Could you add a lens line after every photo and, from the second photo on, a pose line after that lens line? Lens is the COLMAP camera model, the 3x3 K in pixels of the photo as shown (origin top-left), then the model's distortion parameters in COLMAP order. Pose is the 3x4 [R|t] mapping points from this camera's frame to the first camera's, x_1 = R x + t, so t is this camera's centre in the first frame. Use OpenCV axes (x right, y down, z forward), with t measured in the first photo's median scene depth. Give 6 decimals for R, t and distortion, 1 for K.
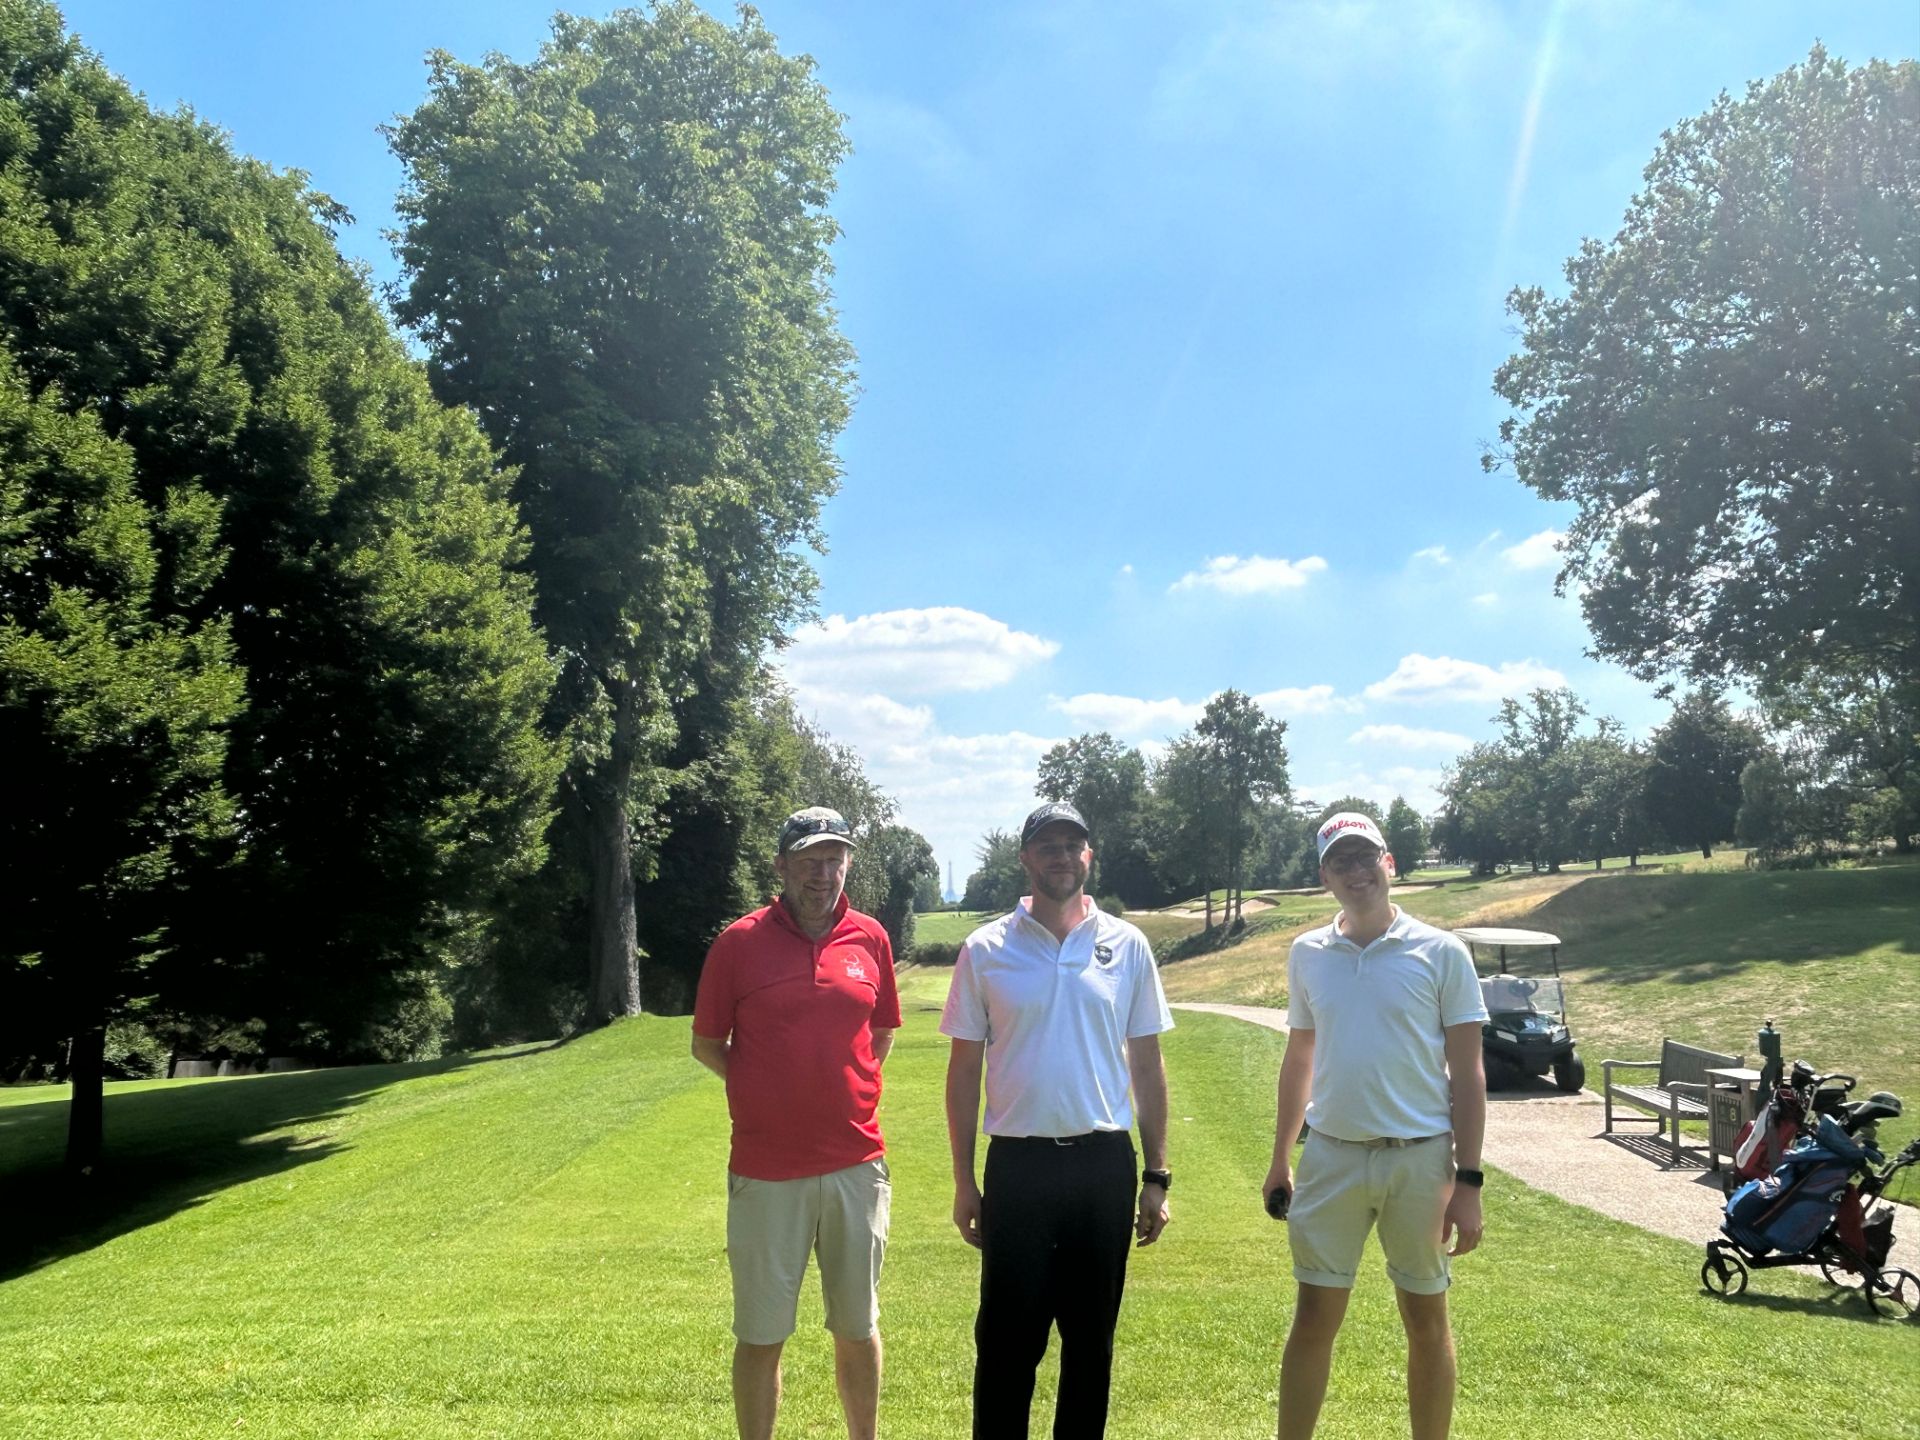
lens RADIAL K [[1488.2, 0, 979.0], [0, 1488.2, 705.3], [0, 0, 1]] dist [0.009842, -0.006465]
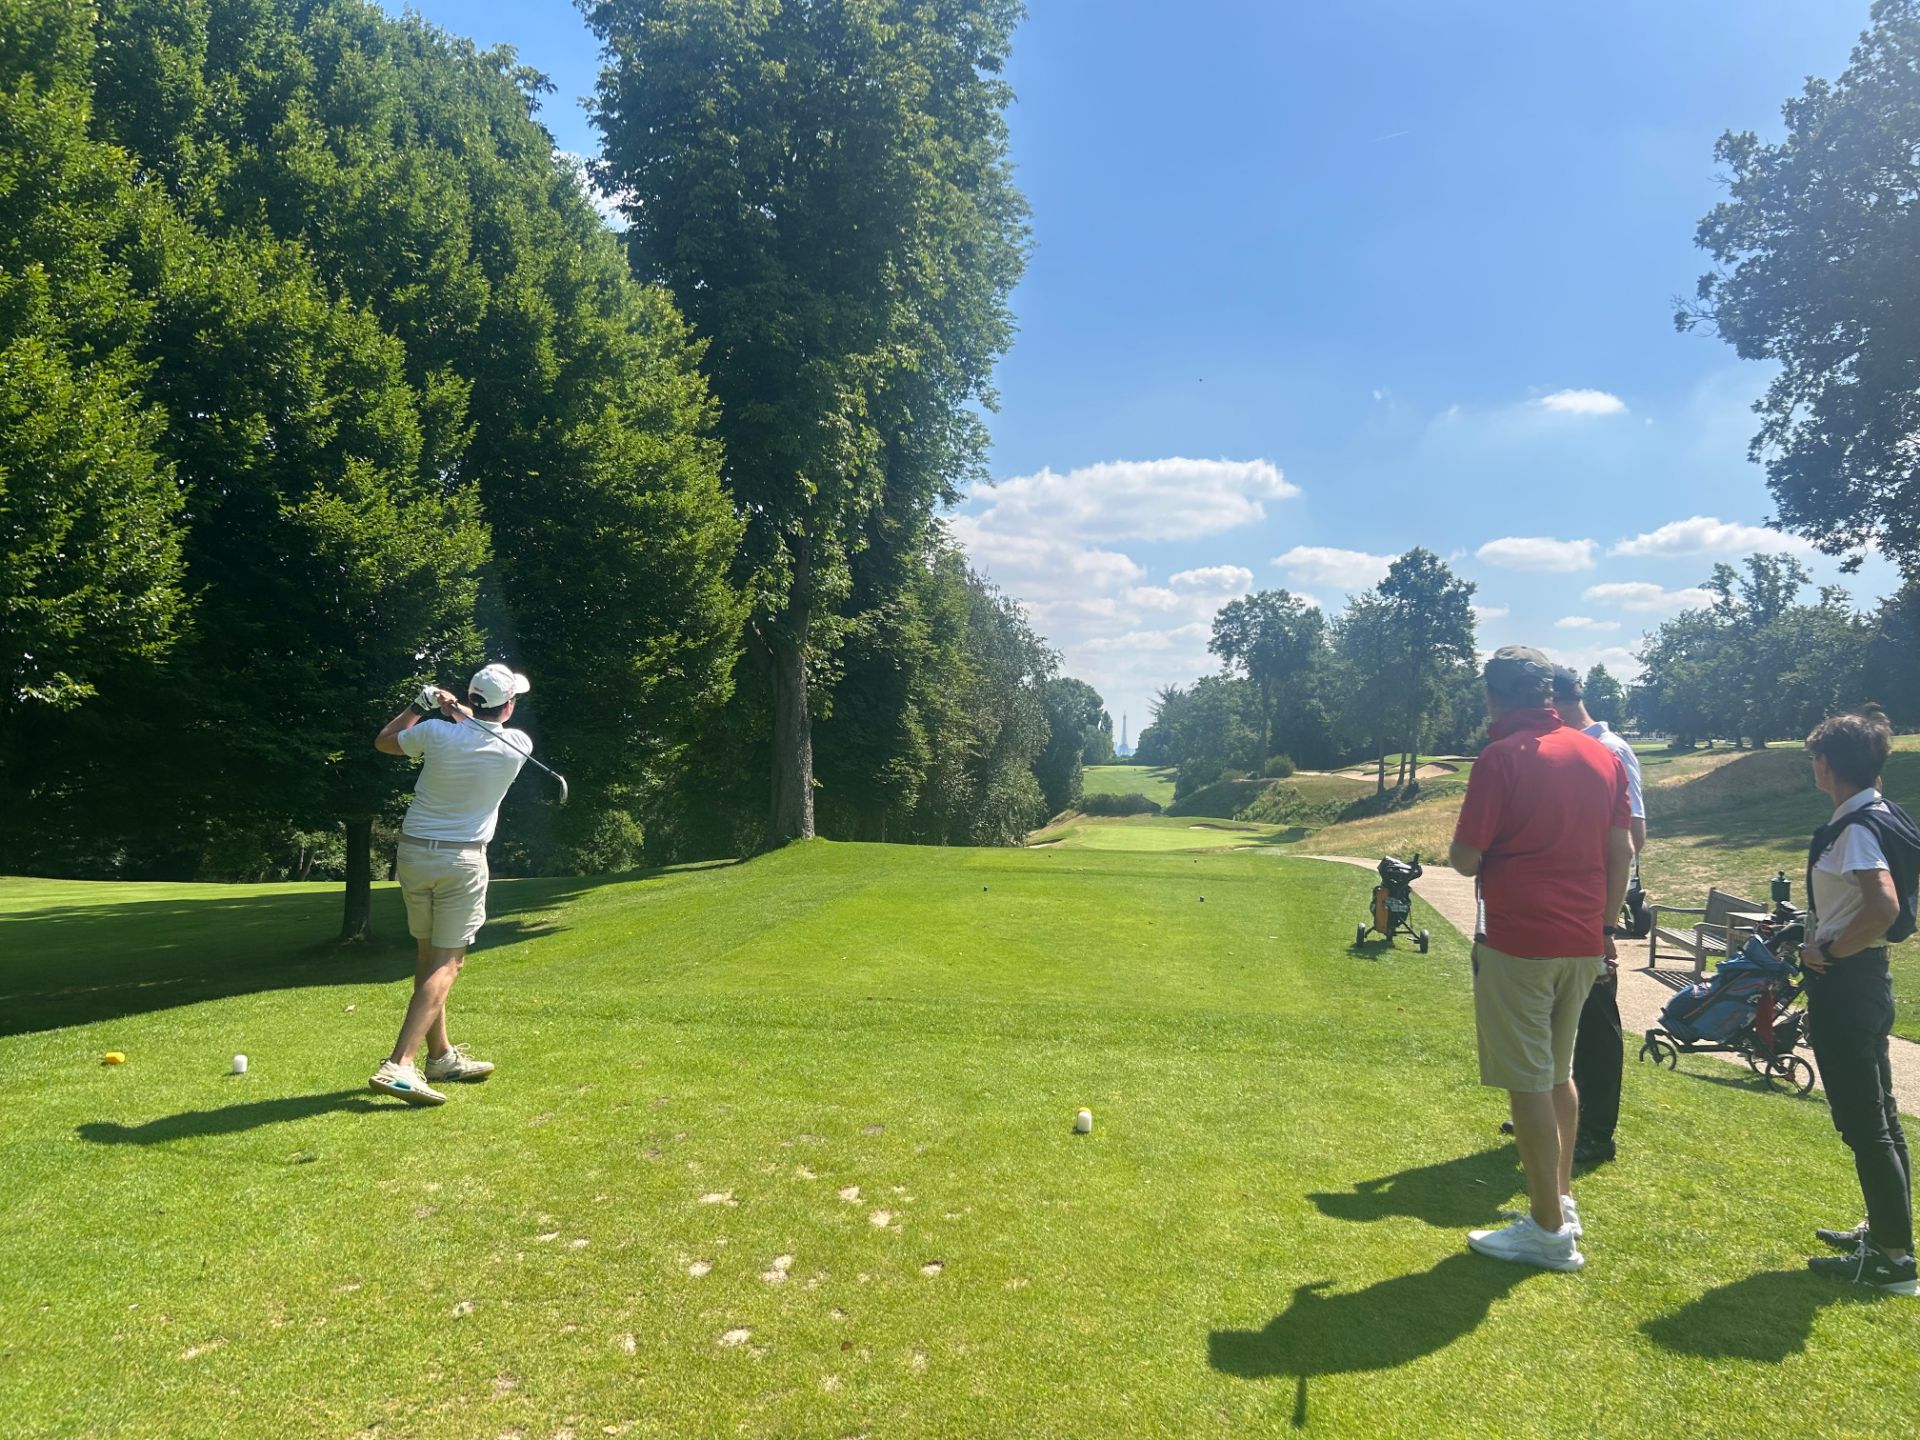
lens RADIAL K [[1500.0, 0, 975.4], [0, 1500.0, 709.4], [0, 0, 1]] dist [0.110790, -0.192464]
pose [[0.992278, 0.035162, -0.118943, 0.015063], [-0.022913, 0.994436, 0.102825, -0.003788], [0.121896, -0.099306, 0.987563, -0.056169]]
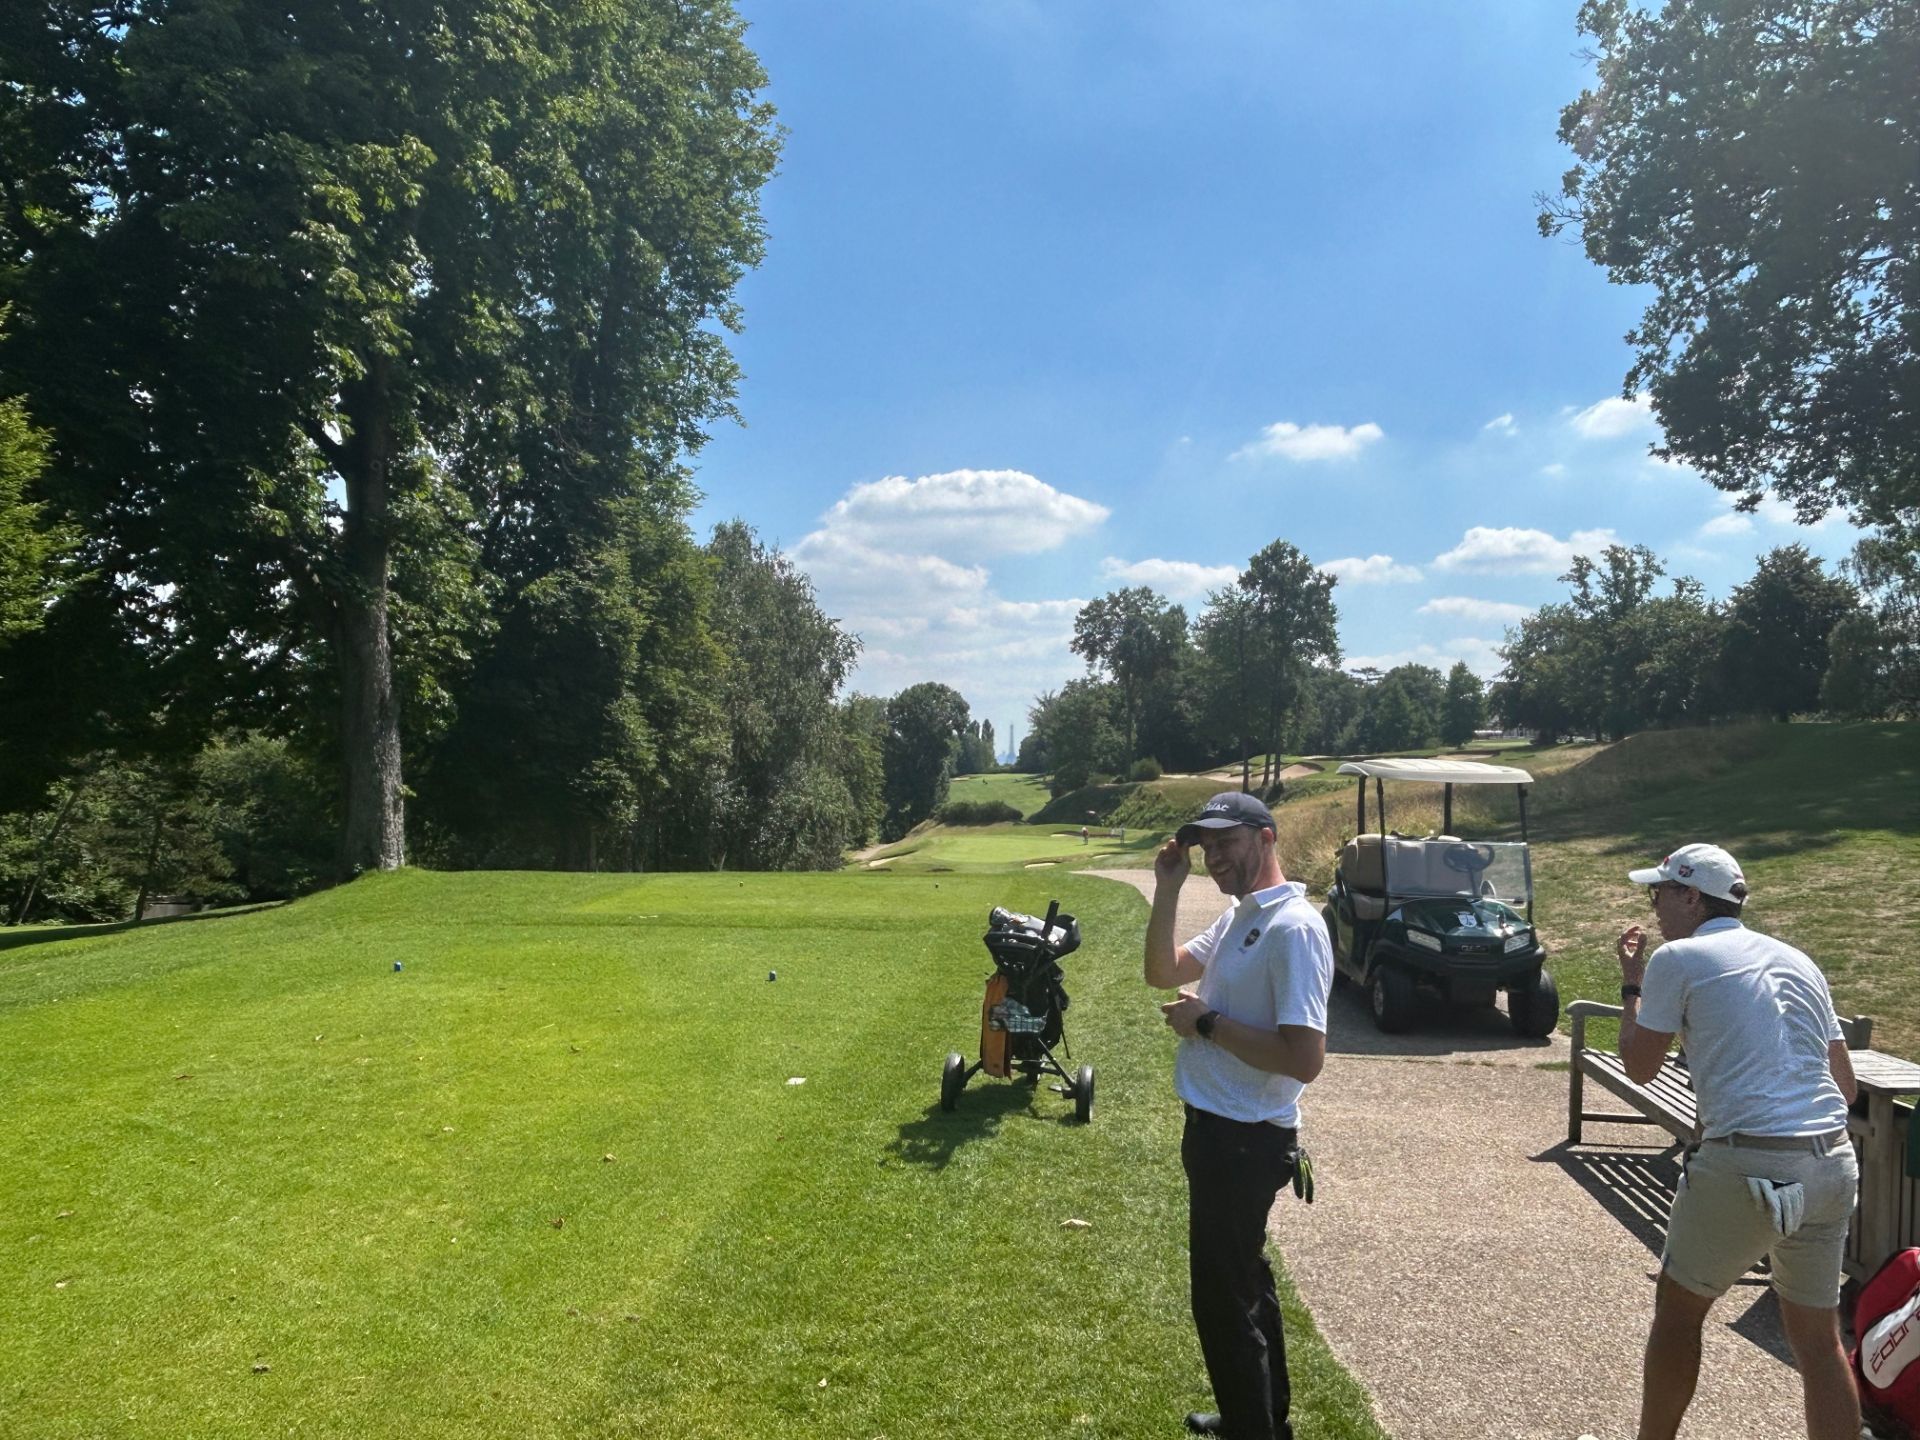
lens RADIAL K [[1488.4, 0, 985.1], [0, 1488.4, 706.8], [0, 0, 1]] dist [0.010164, -0.007368]
pose [[0.999021, 0.019441, -0.039748, 0.079168], [-0.015708, 0.995620, 0.092163, 0.031798], [0.041366, -0.091449, 0.994950, 0.165677]]
